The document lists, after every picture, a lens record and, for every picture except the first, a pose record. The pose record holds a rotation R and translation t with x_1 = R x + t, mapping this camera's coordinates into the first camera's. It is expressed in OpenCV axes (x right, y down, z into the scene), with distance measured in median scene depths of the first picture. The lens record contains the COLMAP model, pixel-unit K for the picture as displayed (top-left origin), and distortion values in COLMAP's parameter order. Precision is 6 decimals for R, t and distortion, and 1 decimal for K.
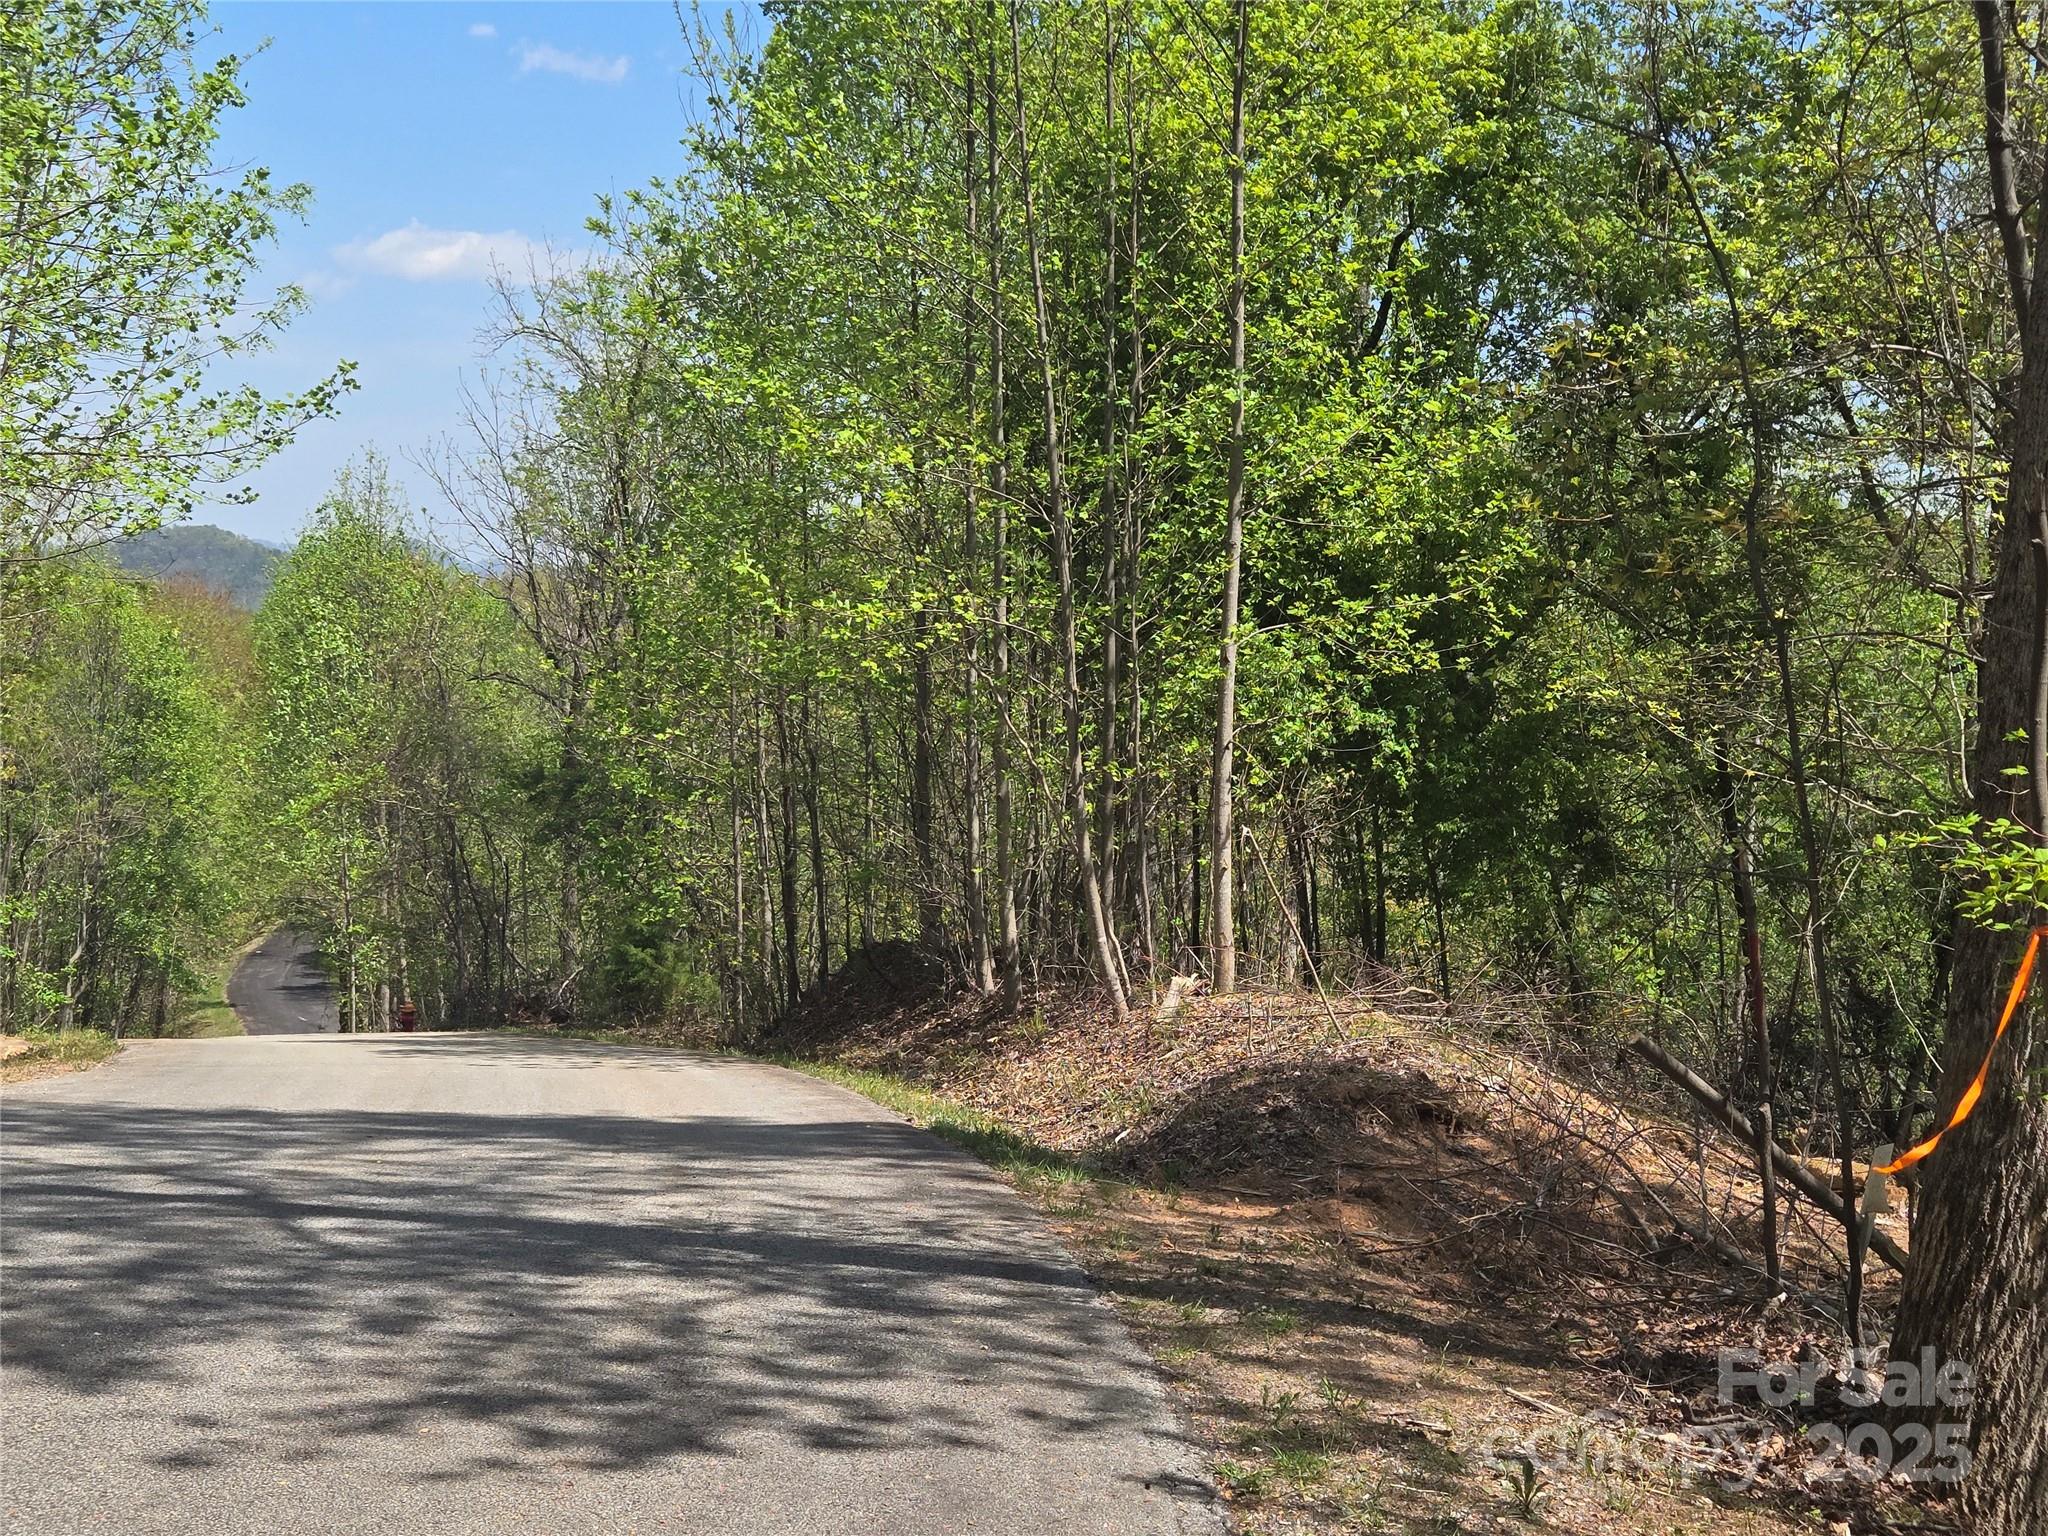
lens RADIAL K [[2874.3, 0, 1032.1], [0, 2874.3, 775.3], [0, 0, 1]] dist [0.076993, -0.115225]
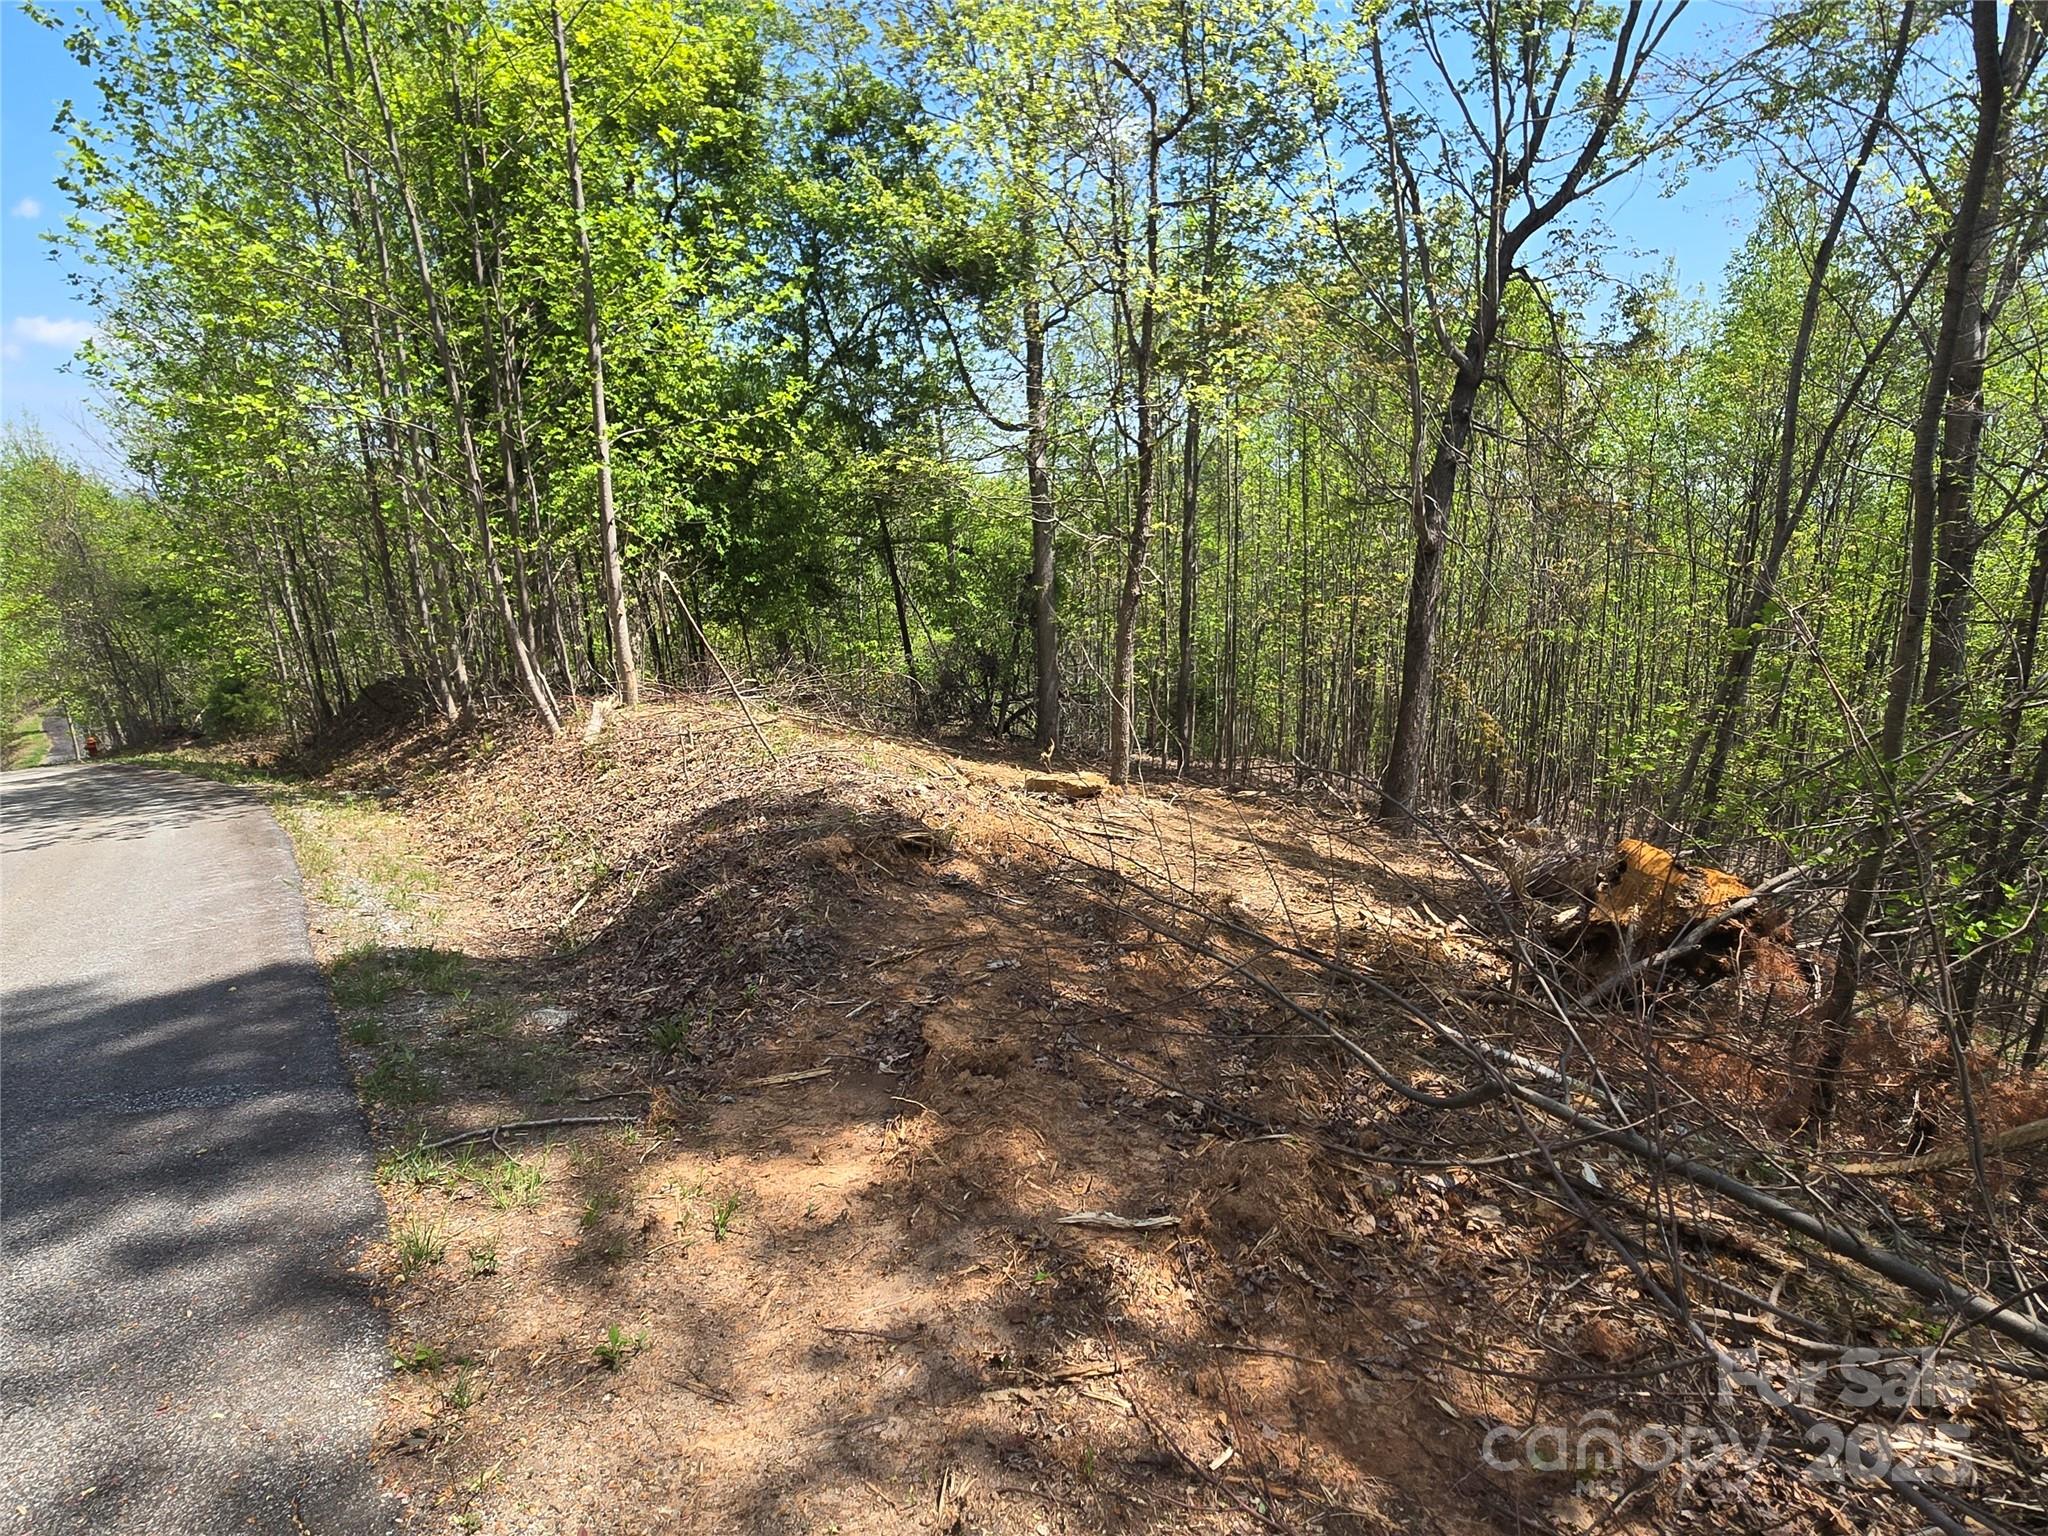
lens RADIAL K [[1122.0, 0, 1024.0], [0, 1122.0, 768.0], [0, 0, 1]] dist [-0.000401, -0.000350]
pose [[0.902728, -0.134195, 0.408746, 0.011374], [0.058802, 0.979676, 0.191772, 0.011075], [-0.426174, -0.149083, 0.892272, 0.397518]]
